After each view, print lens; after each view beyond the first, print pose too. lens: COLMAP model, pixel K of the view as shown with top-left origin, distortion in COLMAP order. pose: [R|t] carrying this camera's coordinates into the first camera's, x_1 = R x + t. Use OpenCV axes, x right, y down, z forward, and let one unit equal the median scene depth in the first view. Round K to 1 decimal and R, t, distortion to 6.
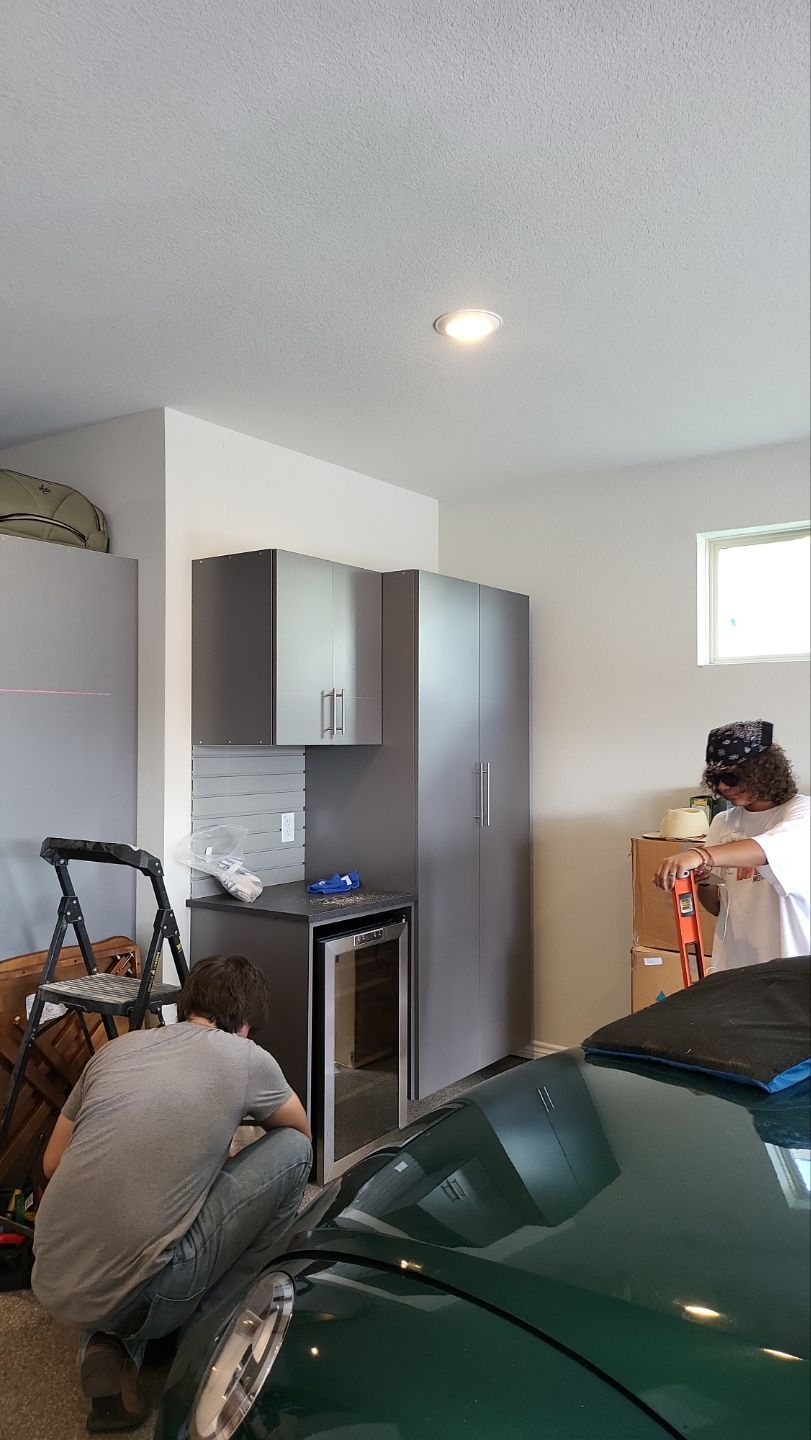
lens RADIAL K [[1015.1, 0, 406.4], [0, 1015.1, 712.1], [0, 0, 1]] dist [0.030029, -0.029798]
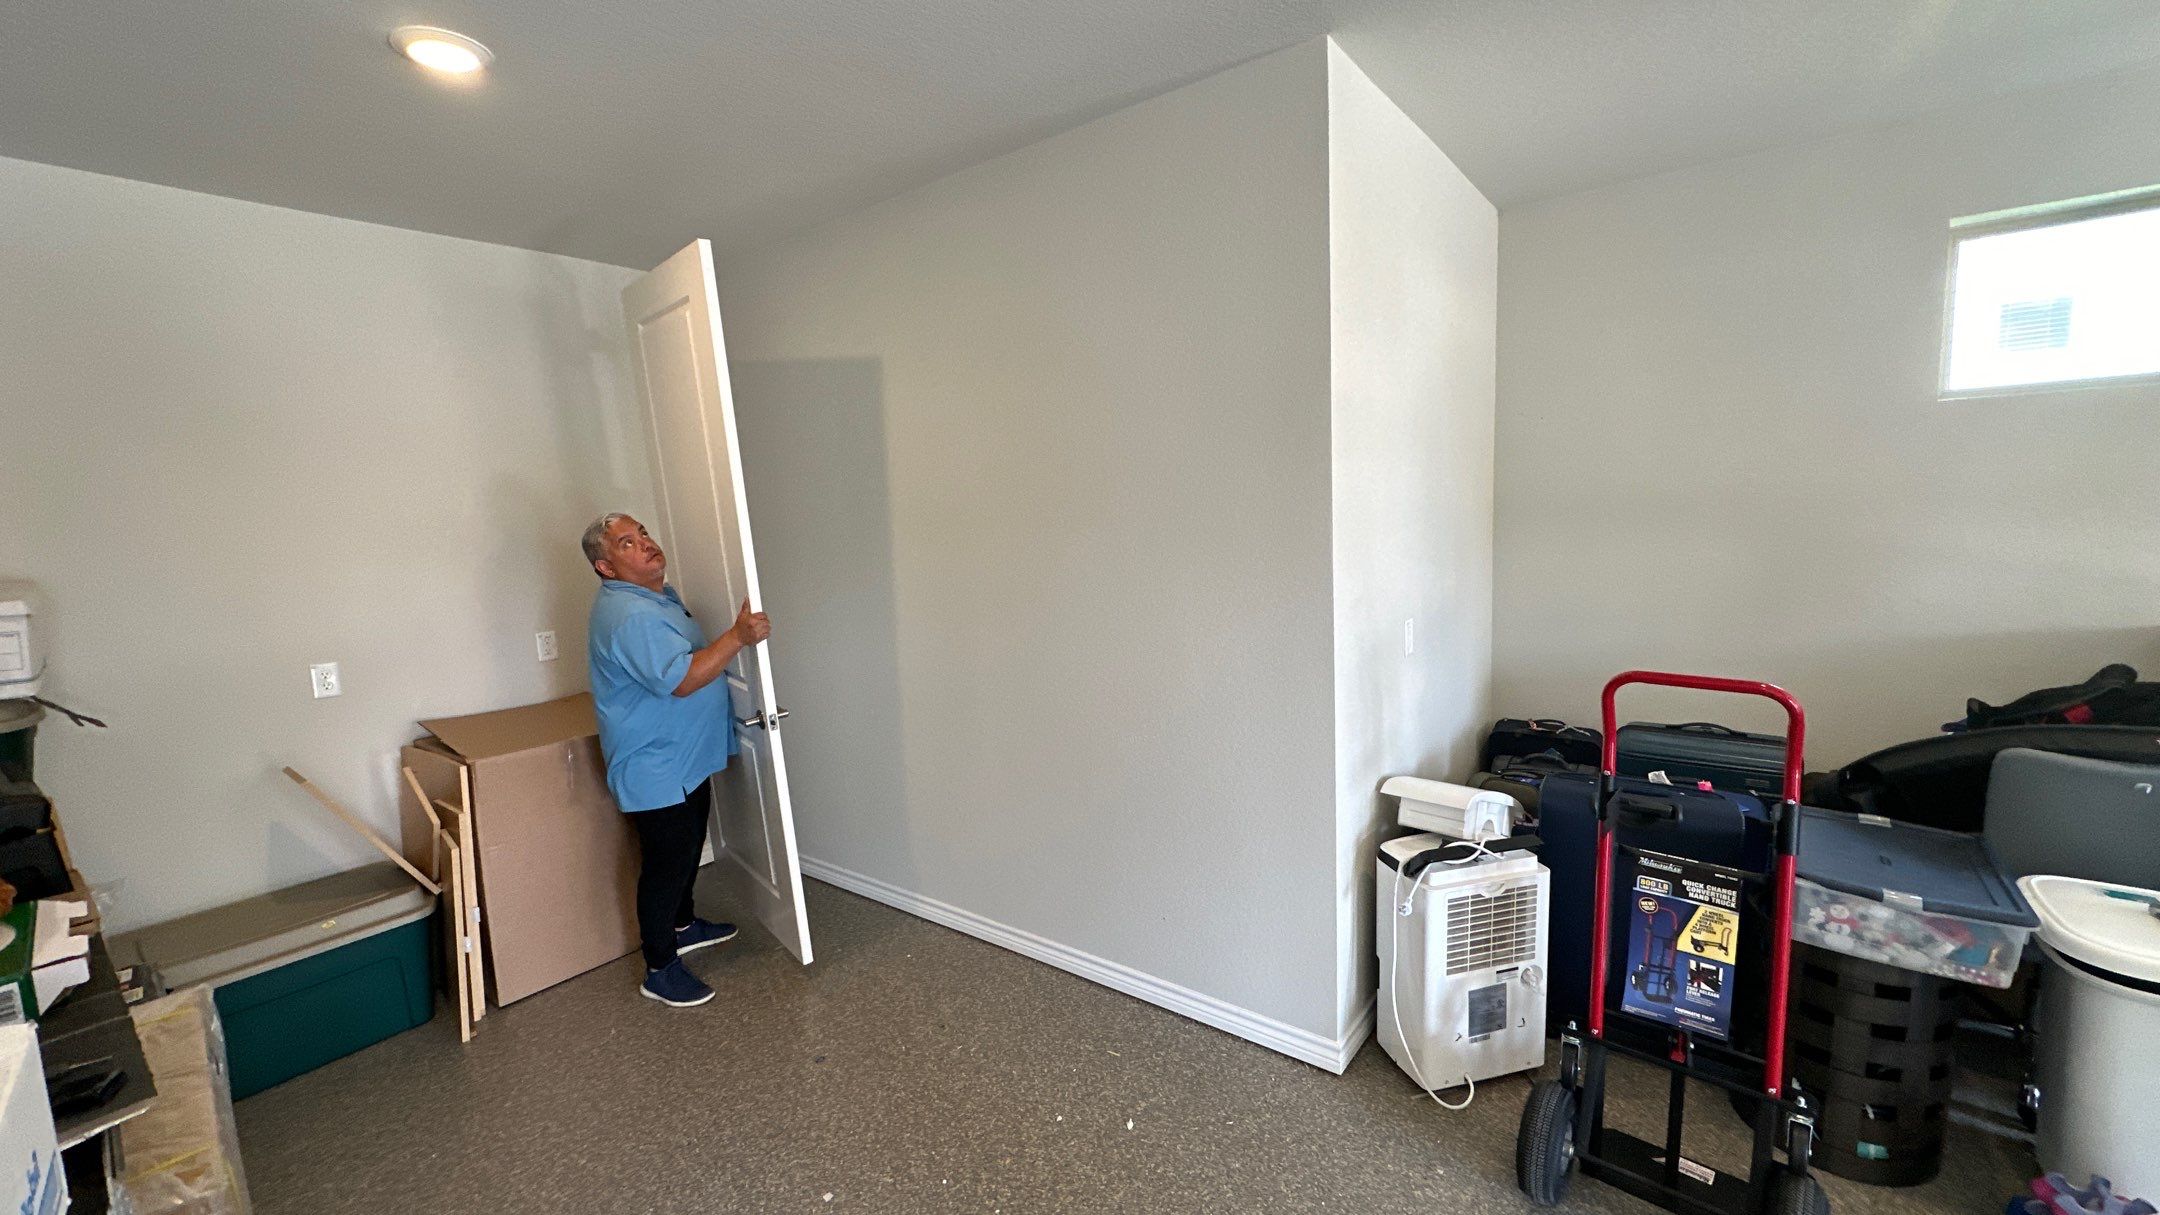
lens RADIAL K [[854.2, 0, 1078.3], [0, 854.2, 608.5], [0, 0, 1]] dist [-0.005771, 0.001575]
pose [[0.998269, -0.036033, -0.046472, -0.351449], [0.042706, 0.987507, 0.151680, -0.017705], [0.040426, -0.153402, 0.987337, 0.346585]]
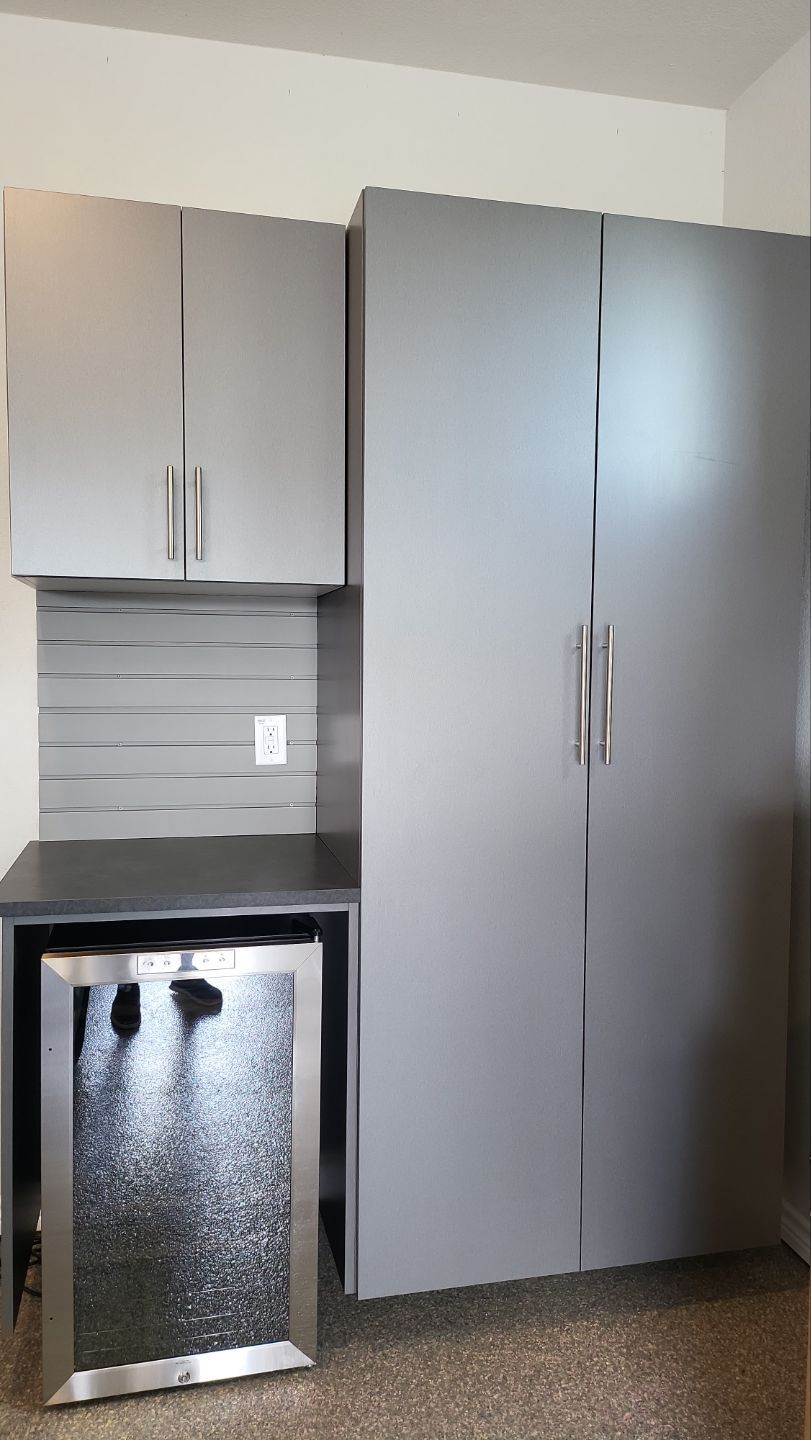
lens RADIAL K [[1015.1, 0, 403.6], [0, 1015.1, 713.2], [0, 0, 1]] dist [0.030029, -0.029798]
pose [[0.744062, 0.054405, -0.665891, 0.327070], [0.004006, 0.996298, 0.085877, 0.049888], [0.668098, -0.066565, 0.741090, 0.634061]]
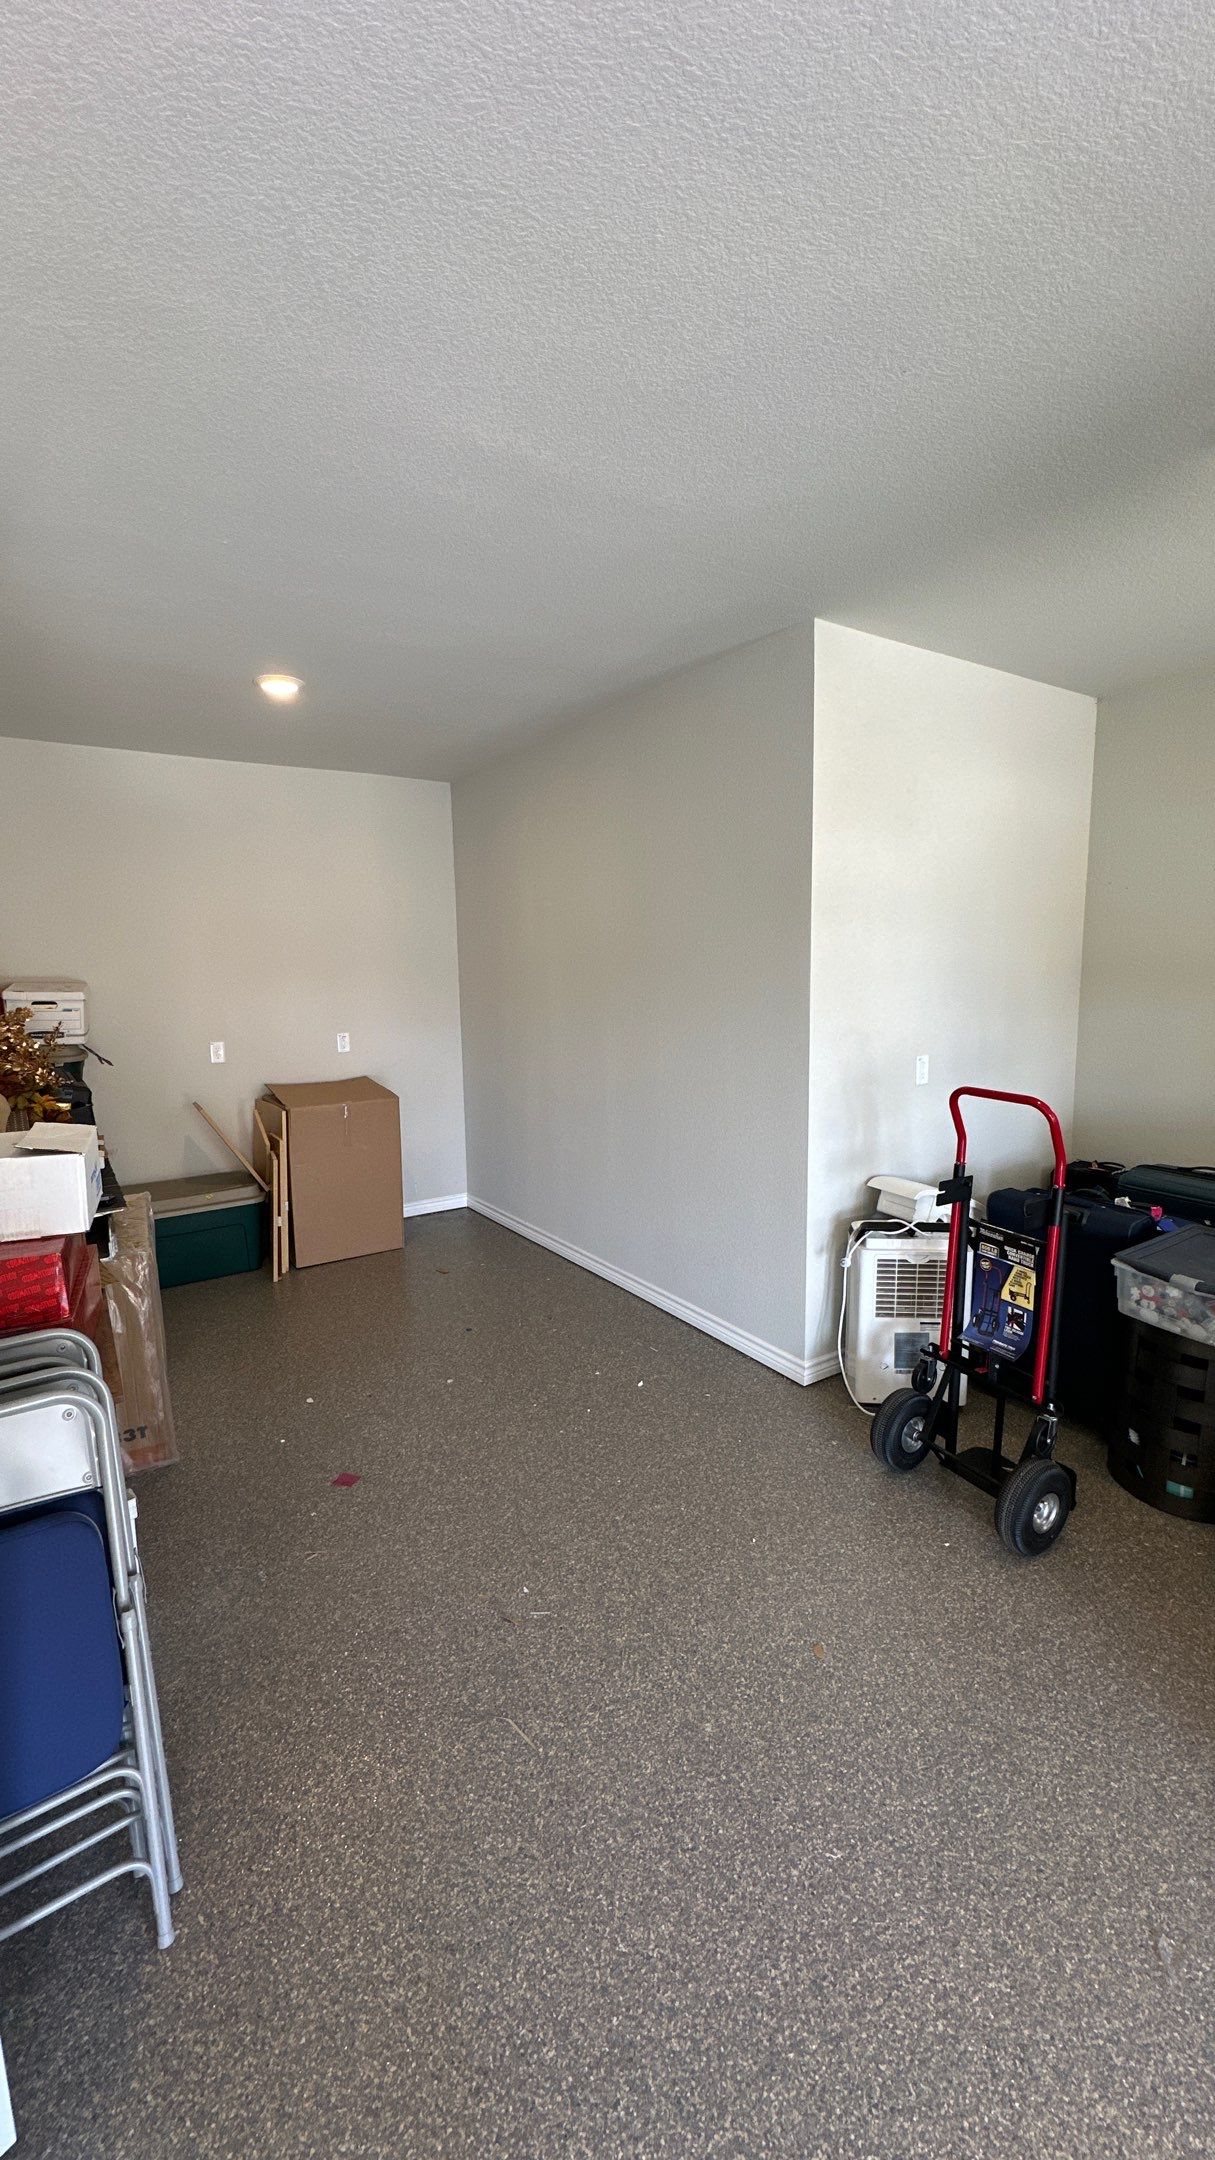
lens RADIAL K [[854.2, 0, 608.1], [0, 854.2, 1078.3], [0, 0, 1]] dist [-0.005771, 0.001575]
pose [[0.932303, 0.036012, -0.359881, -0.108488], [0.025352, 0.986076, 0.164350, -0.018694], [0.360789, -0.162347, 0.918409, 0.142519]]
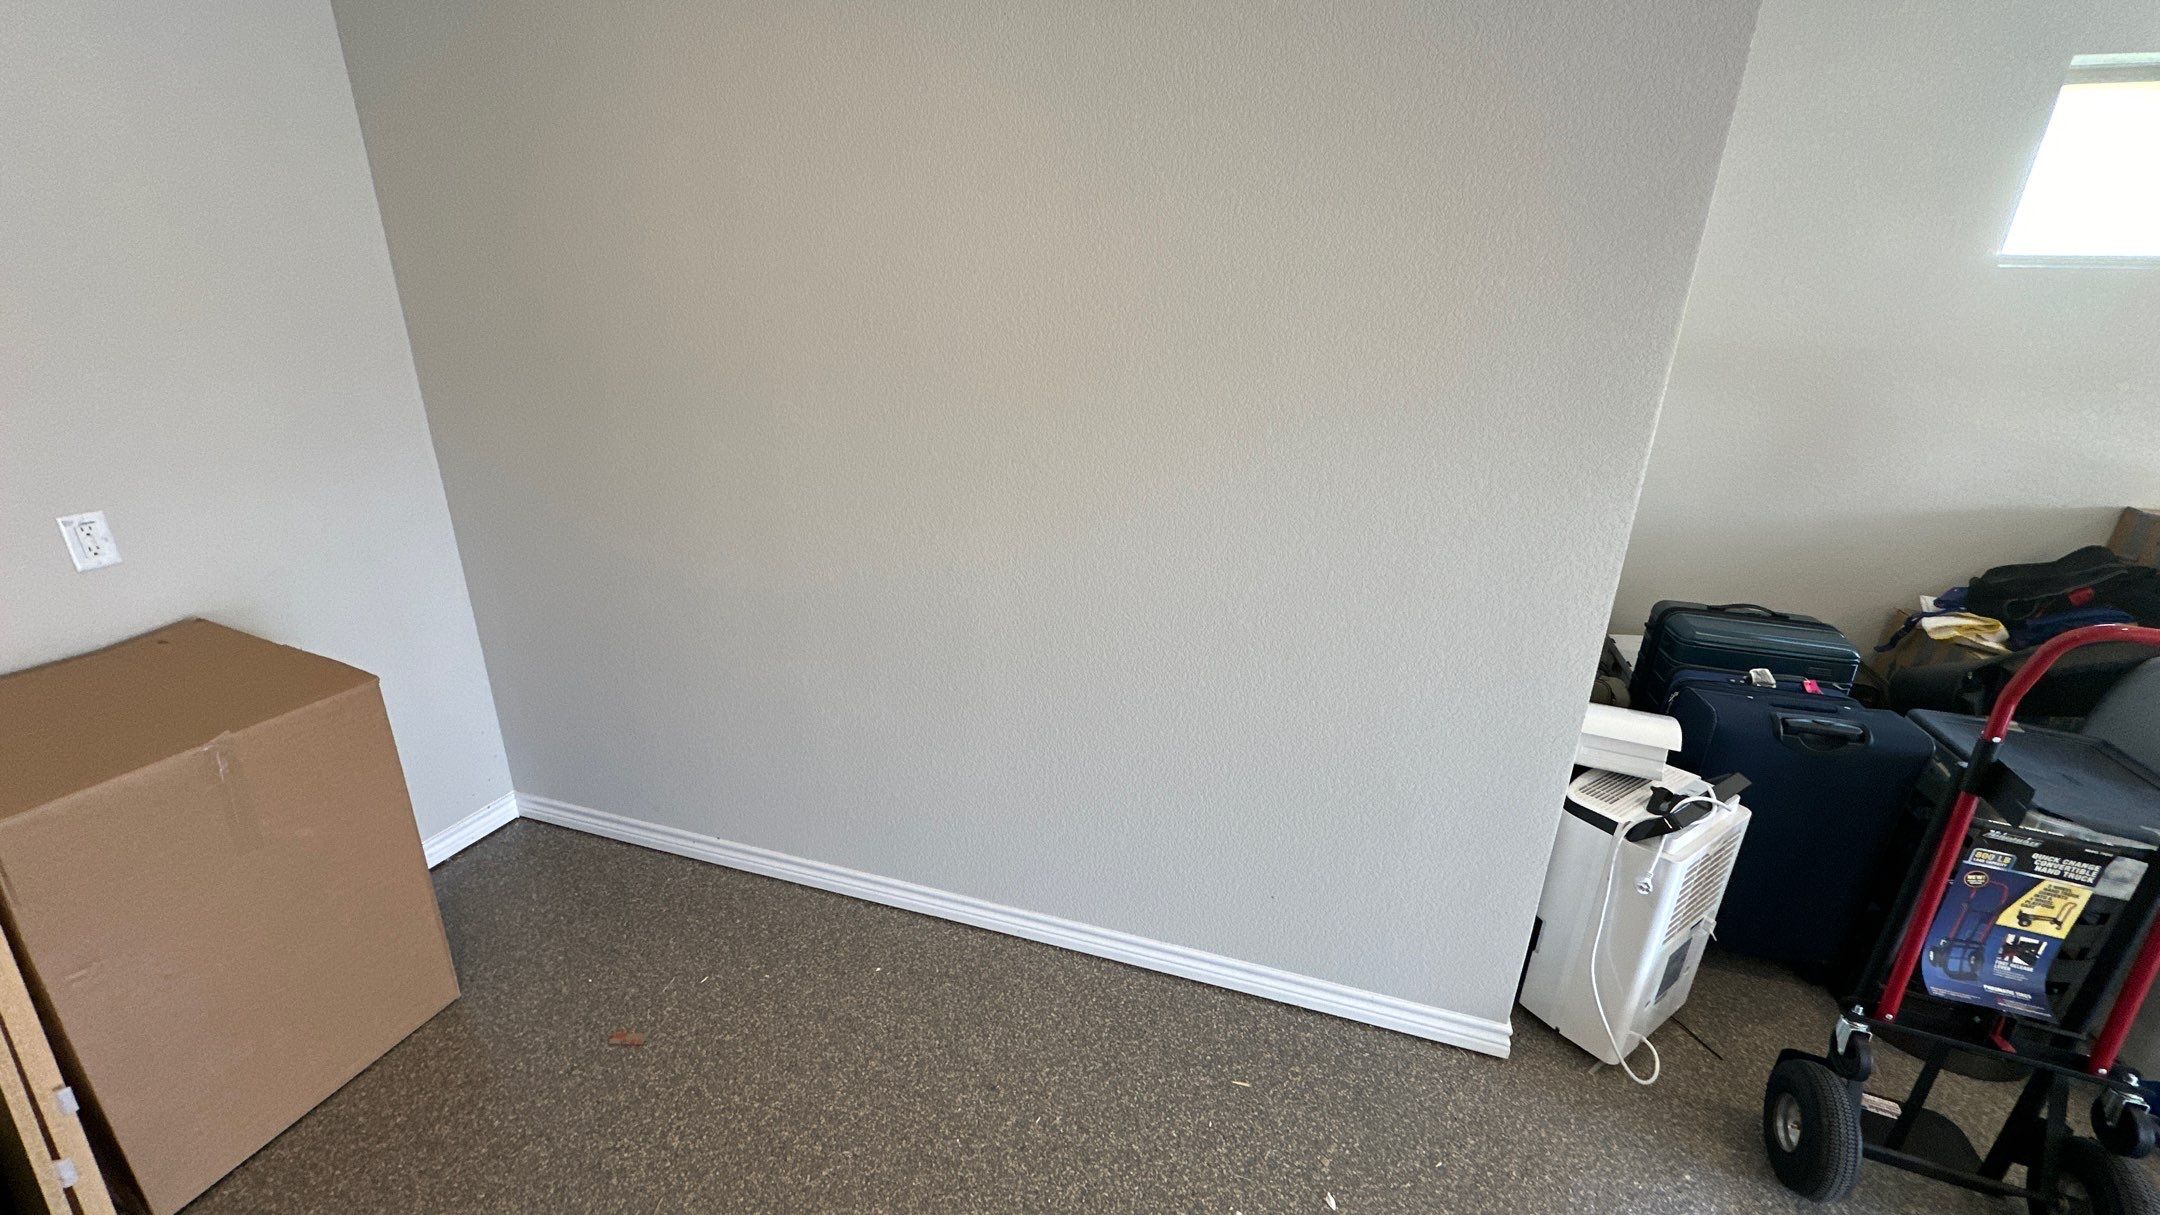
lens RADIAL K [[854.2, 0, 1076.4], [0, 854.2, 608.1], [0, 0, 1]] dist [-0.005771, 0.001575]
pose [[0.953658, -0.078648, 0.290431, -0.569875], [-0.036238, 0.928188, 0.370342, -0.021887], [-0.298702, -0.363704, 0.882325, 0.613072]]
